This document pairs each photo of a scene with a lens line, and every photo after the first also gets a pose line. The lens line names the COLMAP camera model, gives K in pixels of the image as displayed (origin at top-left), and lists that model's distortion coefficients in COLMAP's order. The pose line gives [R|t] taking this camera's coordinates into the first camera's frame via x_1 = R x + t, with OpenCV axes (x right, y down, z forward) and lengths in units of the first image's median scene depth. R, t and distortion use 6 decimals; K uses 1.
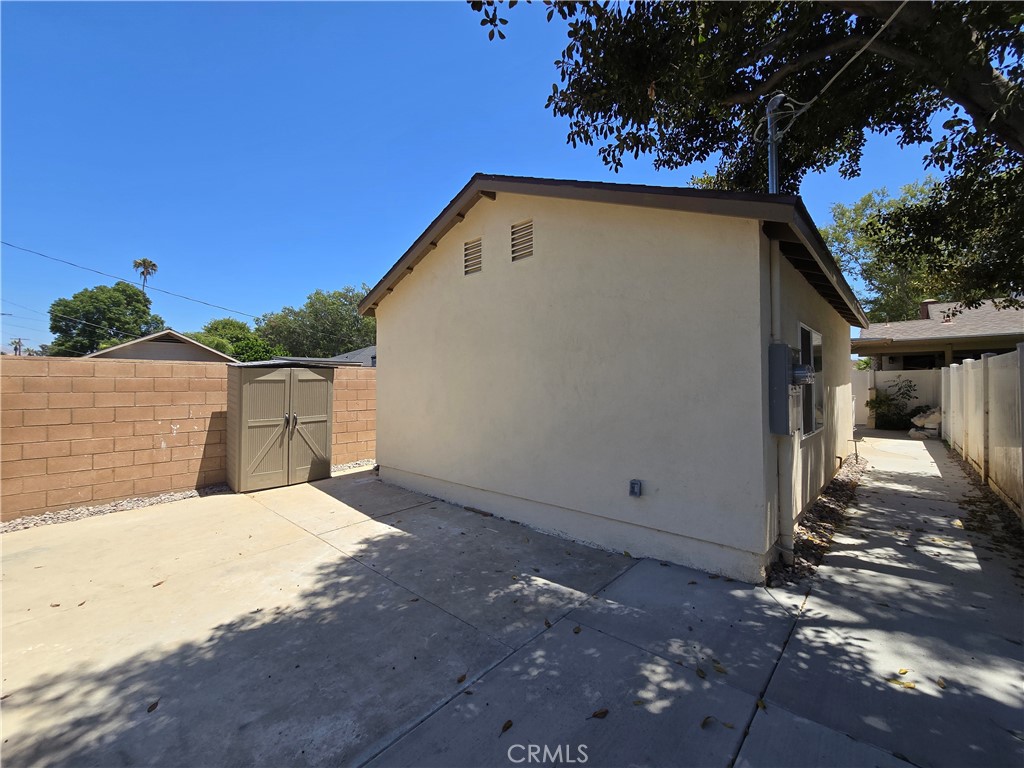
lens RADIAL K [[421.2, 0, 517.5], [0, 421.2, 374.9], [0, 0, 1]] dist [-0.003258, 0.000287]
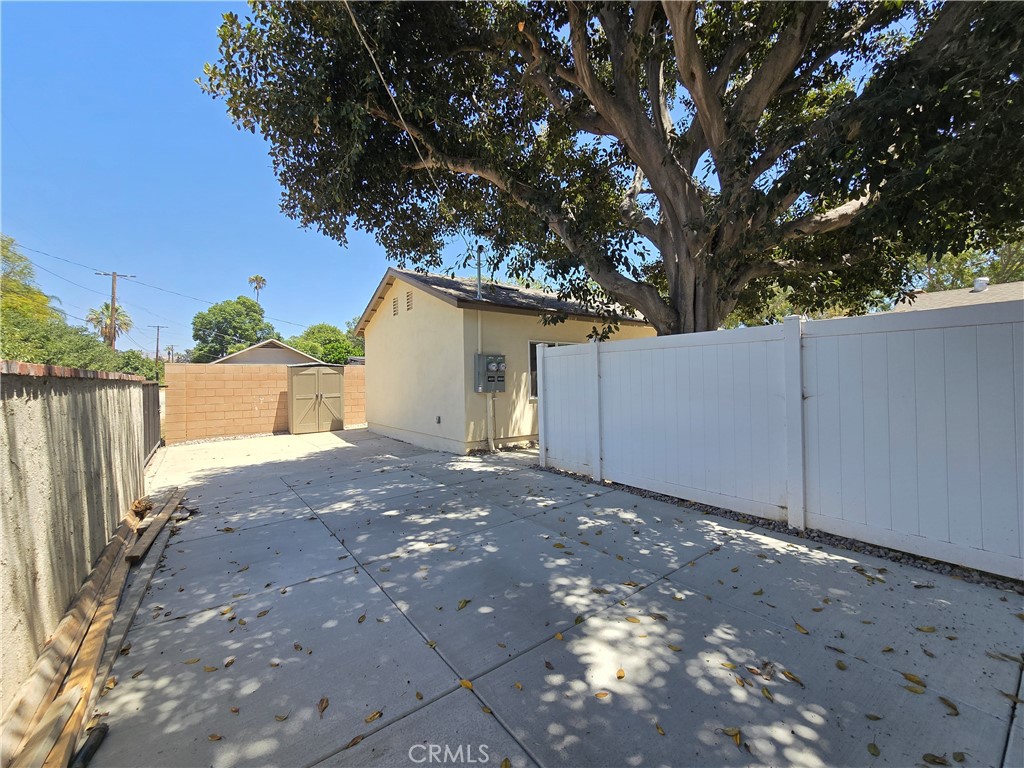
lens RADIAL K [[421.2, 0, 515.7], [0, 421.2, 376.1], [0, 0, 1]] dist [-0.003258, 0.000287]
pose [[0.983088, -0.012377, -0.182716, 0.595544], [0.015410, 0.999766, 0.015191, 0.008401], [0.182485, -0.017750, 0.983048, -0.590645]]
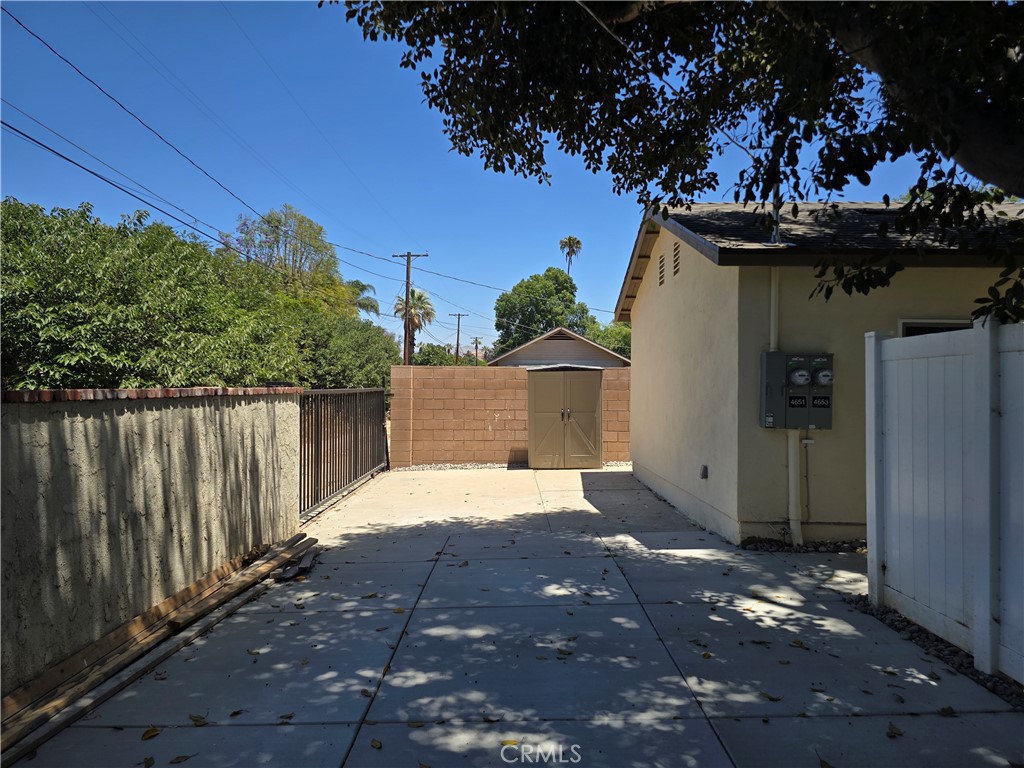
lens RADIAL K [[683.4, 0, 507.2], [0, 683.4, 385.6], [0, 0, 1]] dist [0.044405, -0.002023]
pose [[0.673358, 0.008706, -0.739266, 0.745116], [0.005559, 0.999843, 0.016838, -0.007331], [0.739296, -0.015447, 0.673203, -0.403540]]
